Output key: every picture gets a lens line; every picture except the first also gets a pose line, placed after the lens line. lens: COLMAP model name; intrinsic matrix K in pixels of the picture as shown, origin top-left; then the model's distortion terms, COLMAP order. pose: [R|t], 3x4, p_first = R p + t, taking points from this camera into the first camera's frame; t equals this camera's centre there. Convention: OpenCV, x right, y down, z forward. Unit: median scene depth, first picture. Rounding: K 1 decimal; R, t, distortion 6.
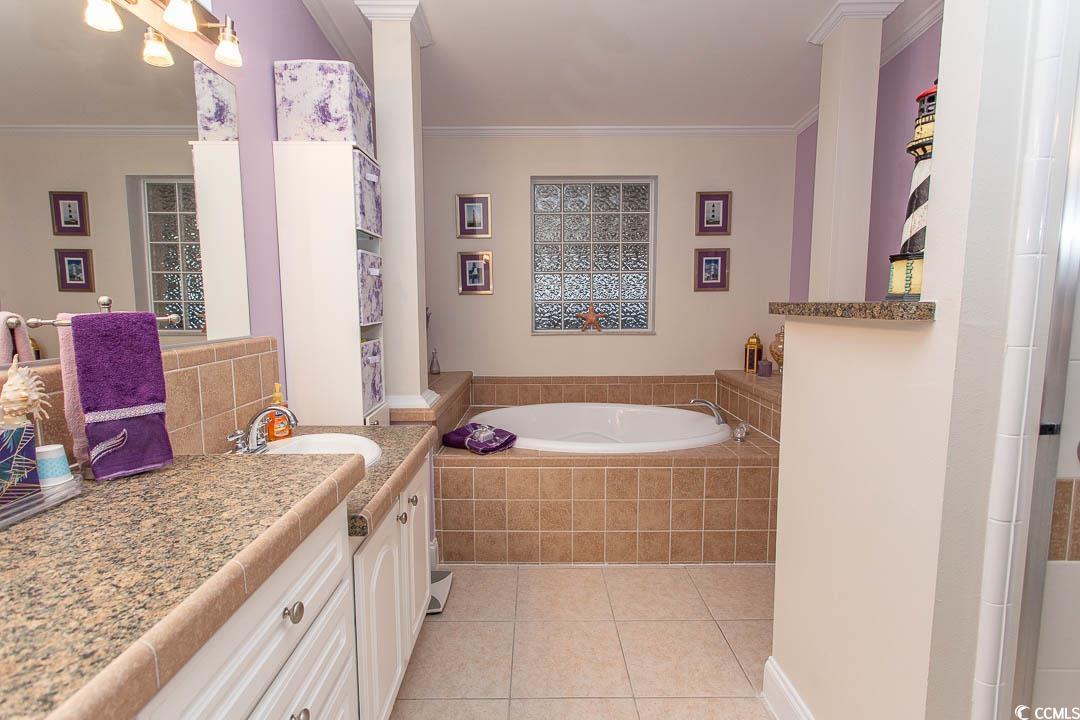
lens RADIAL K [[514.4, 0, 539.8], [0, 514.4, 357.5], [0, 0, 1]] dist [0.002309, 0.000724]
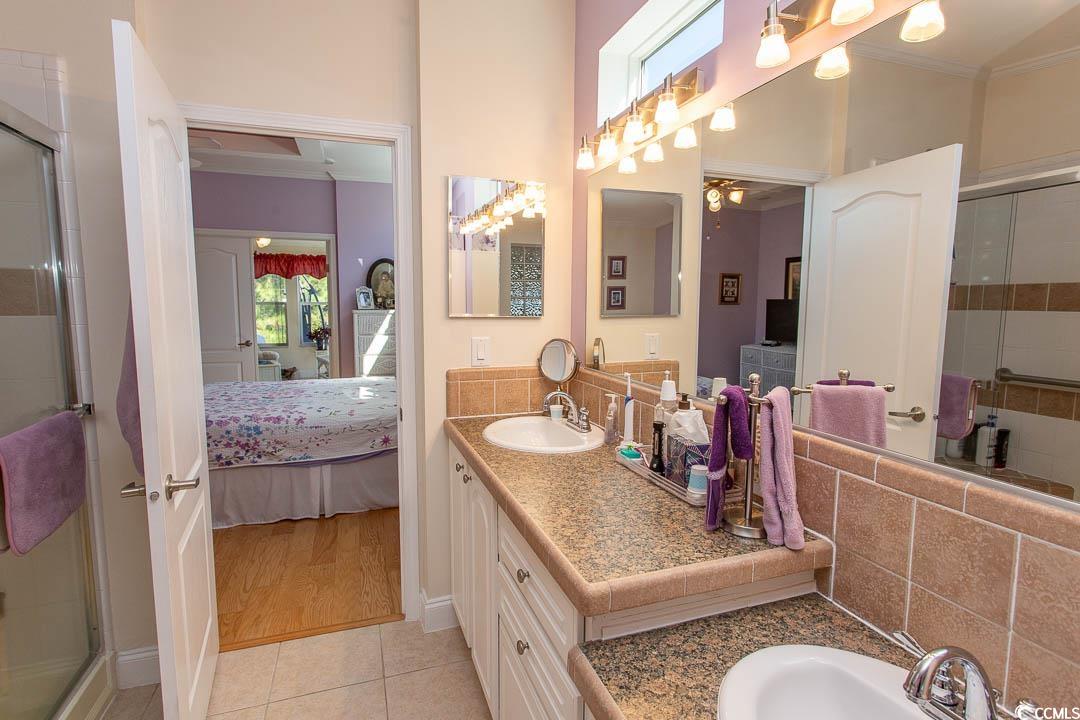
lens RADIAL K [[514.4, 0, 537.0], [0, 514.4, 354.2], [0, 0, 1]] dist [0.002309, 0.000724]
pose [[-0.942191, 0.048960, -0.331480, -0.027866], [-0.022517, 0.977780, 0.208419, -0.448827], [0.334319, 0.203835, -0.920153, 2.153560]]
